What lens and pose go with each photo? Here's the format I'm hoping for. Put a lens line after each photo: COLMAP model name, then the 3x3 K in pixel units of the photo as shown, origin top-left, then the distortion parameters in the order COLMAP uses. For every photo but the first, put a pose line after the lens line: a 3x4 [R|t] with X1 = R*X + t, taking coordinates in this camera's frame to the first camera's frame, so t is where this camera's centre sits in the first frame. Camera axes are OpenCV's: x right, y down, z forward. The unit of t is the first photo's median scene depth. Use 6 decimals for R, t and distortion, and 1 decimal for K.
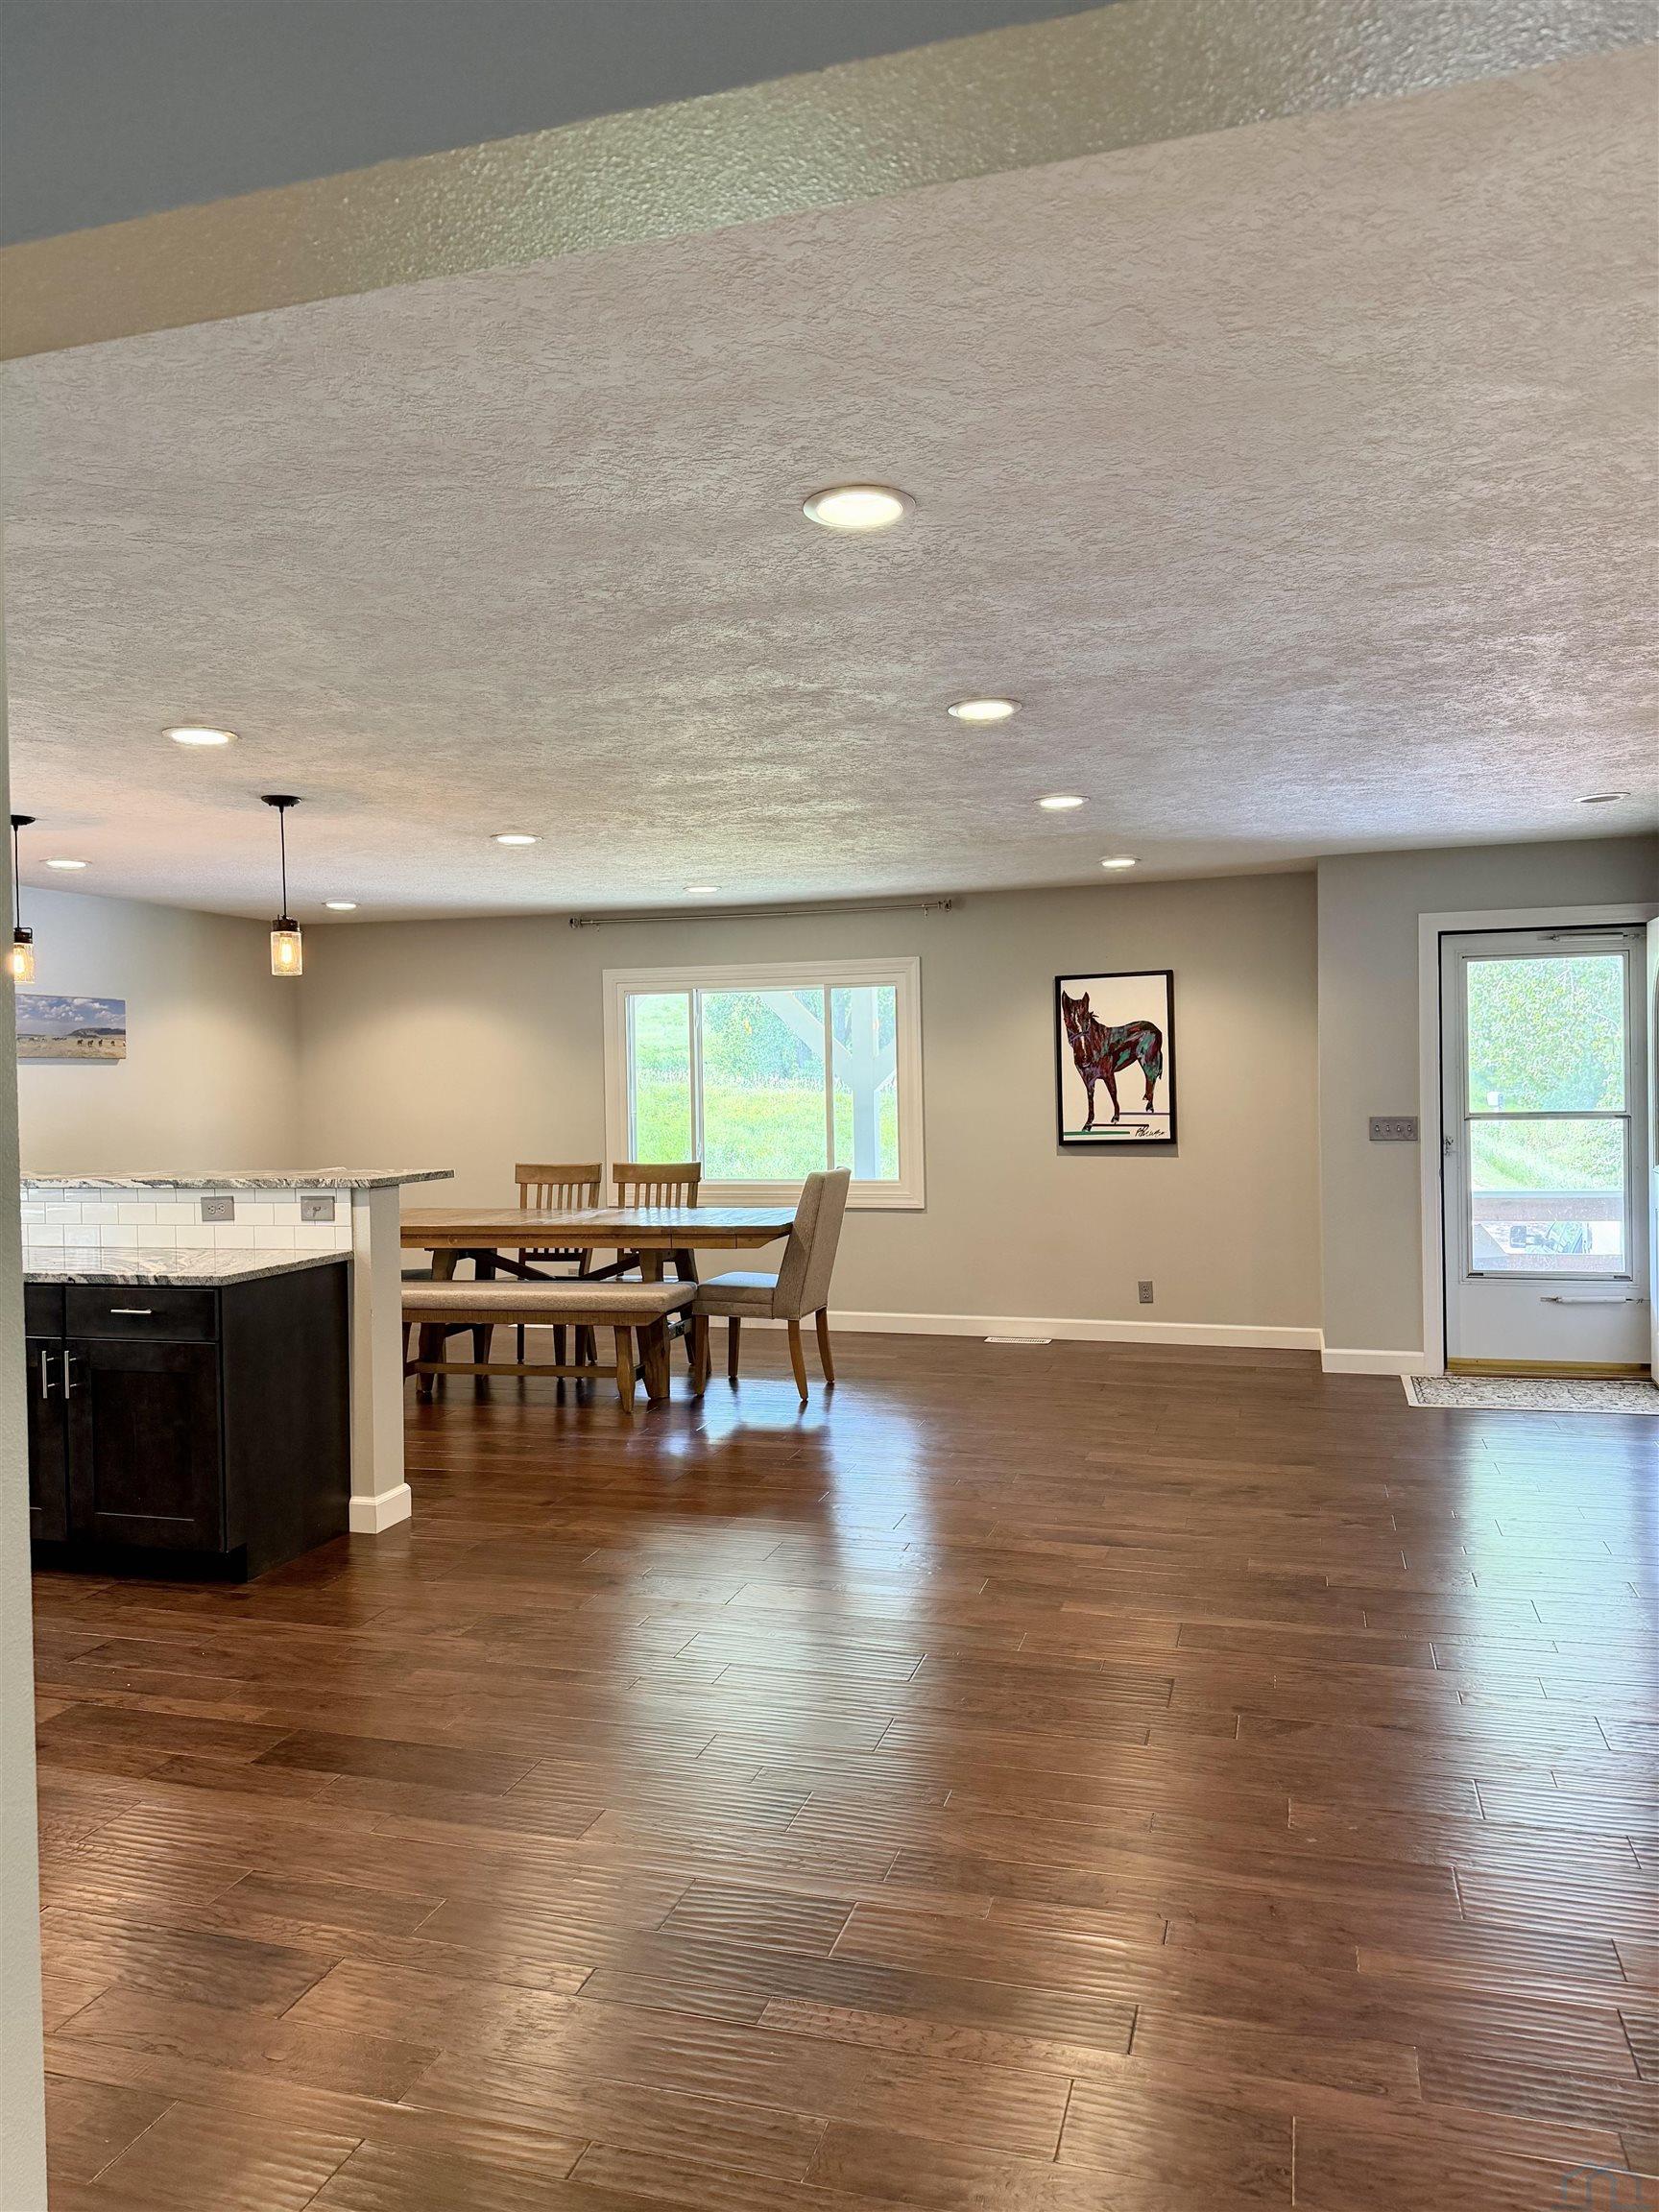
lens RADIAL K [[1553.5, 0, 821.9], [0, 1553.5, 1102.1], [0, 0, 1]] dist [0.039824, -0.045912]
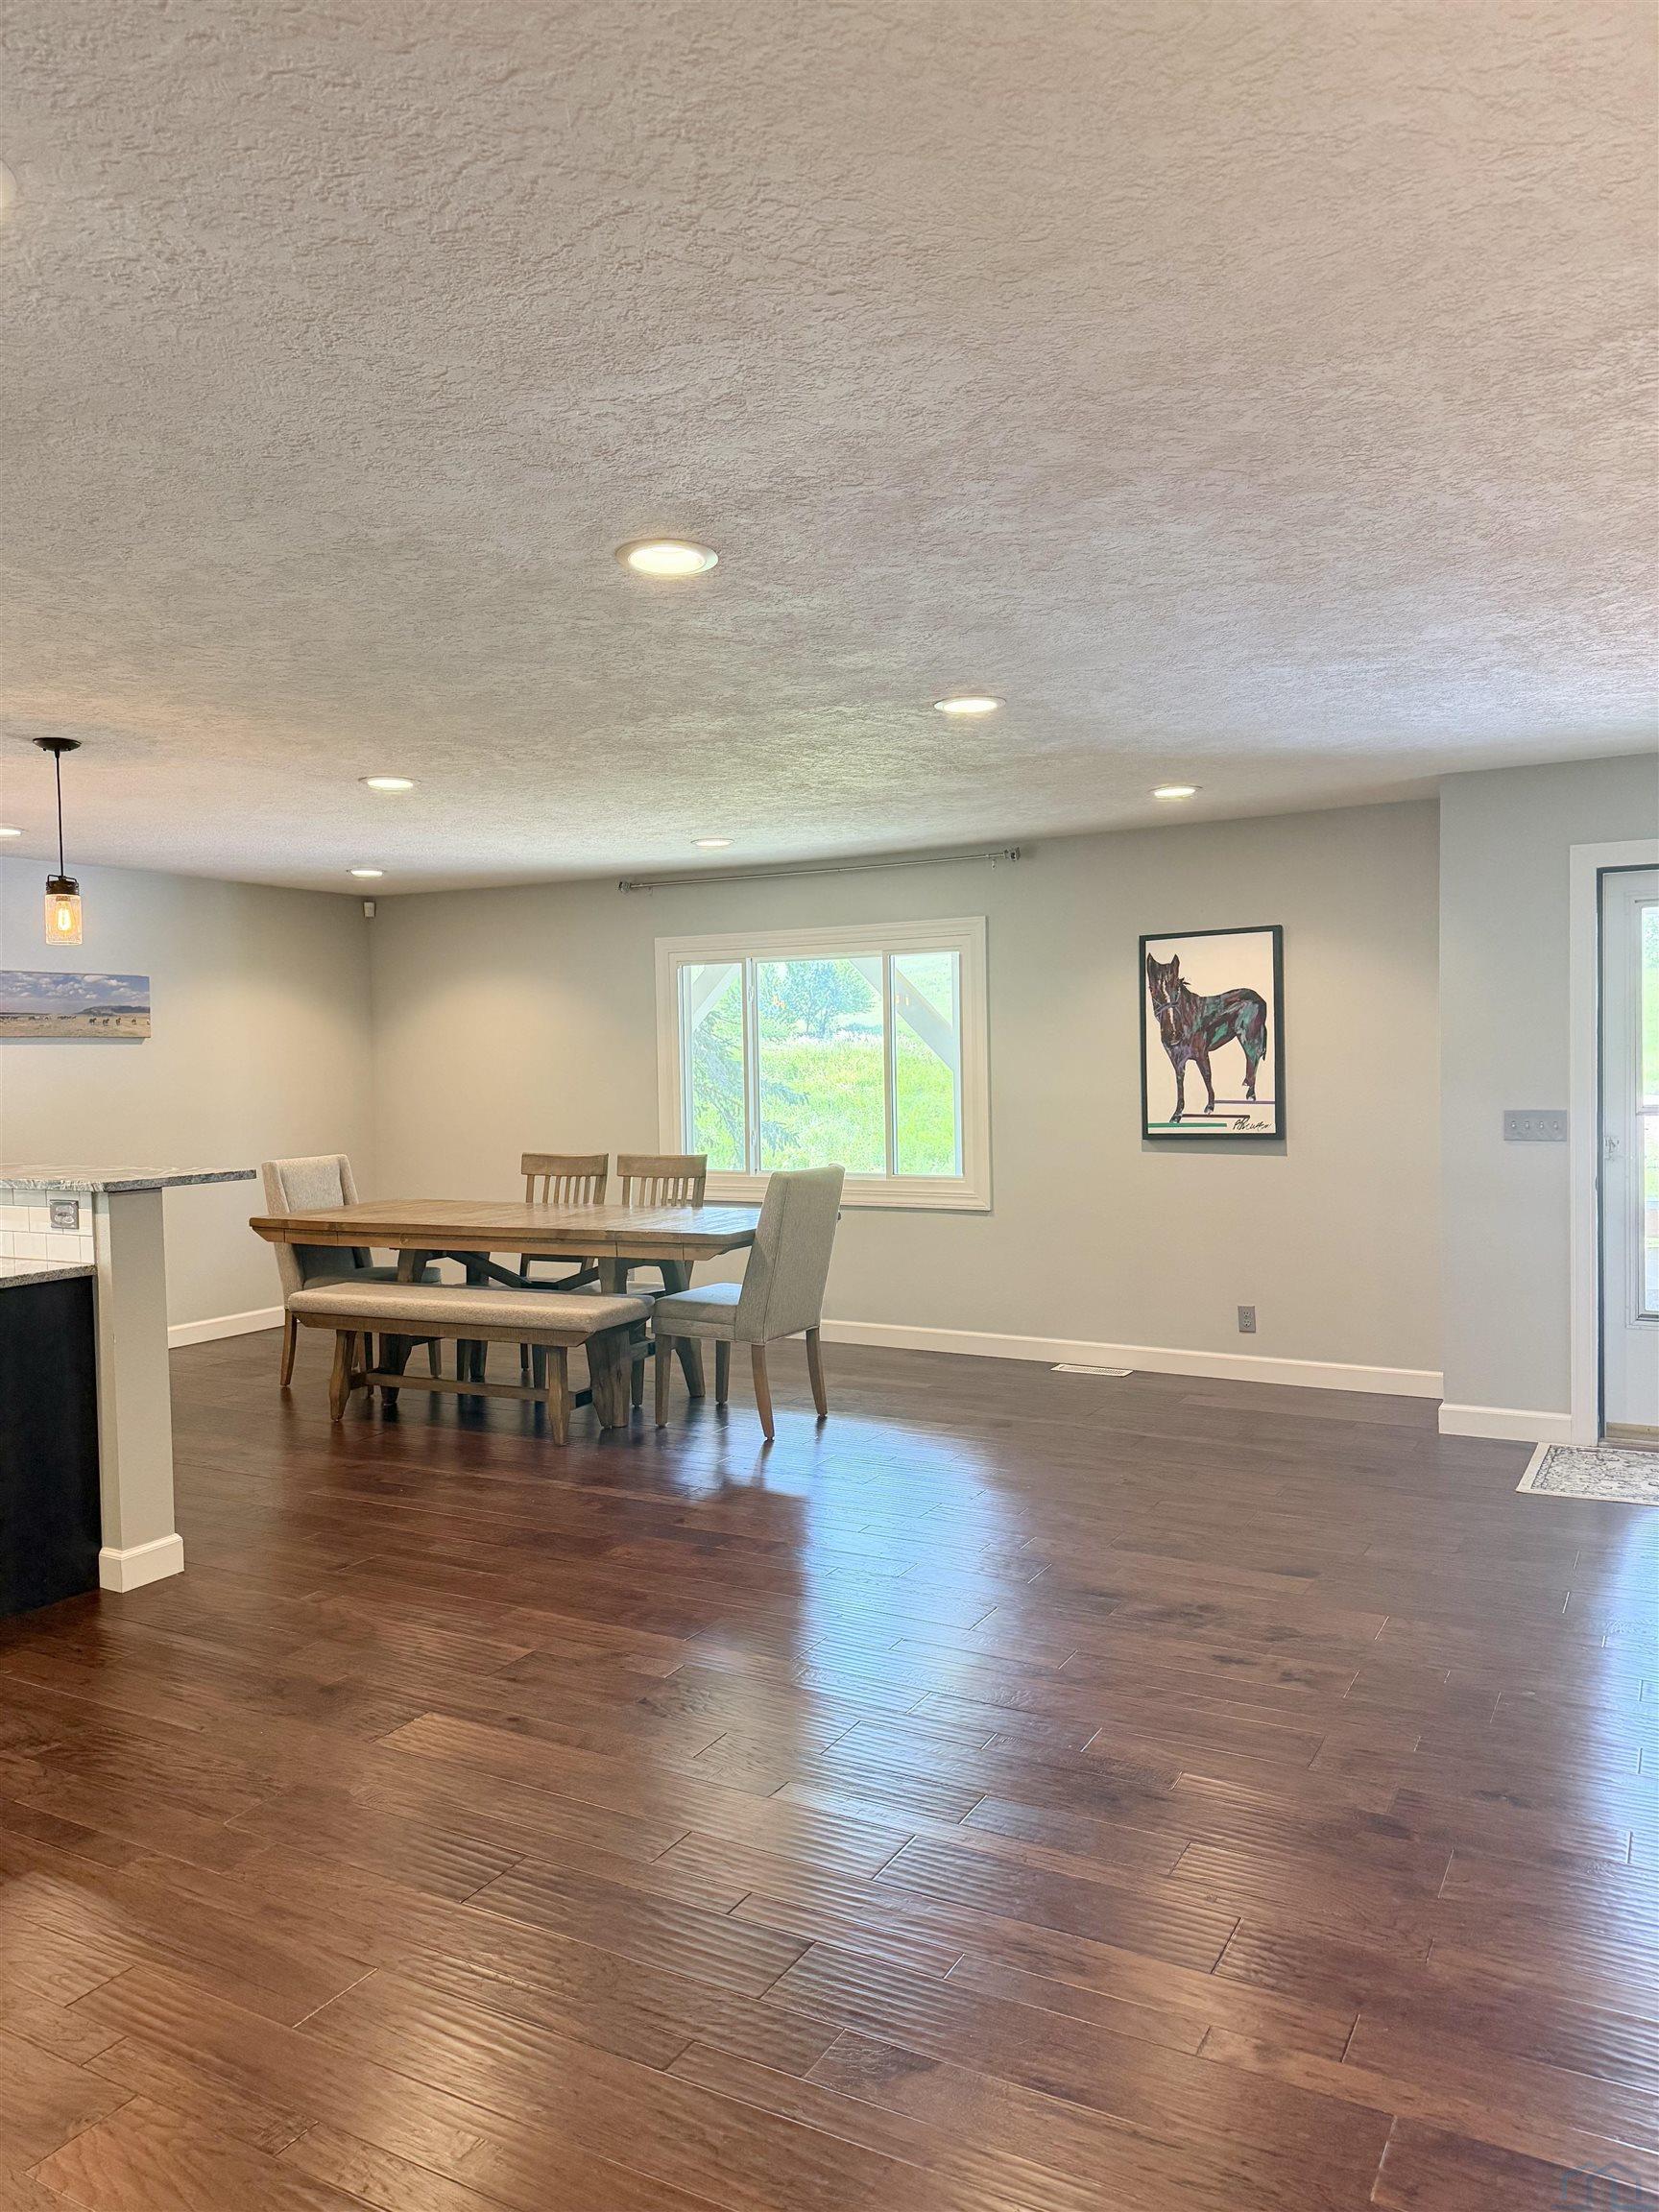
lens RADIAL K [[1553.5, 0, 839.1], [0, 1553.5, 1110.7], [0, 0, 1]] dist [0.039824, -0.045912]
pose [[0.977262, 0.007592, -0.211898, 0.203041], [-0.002765, 0.999730, 0.023069, -0.007531], [0.212016, -0.021959, 0.977019, 0.179402]]
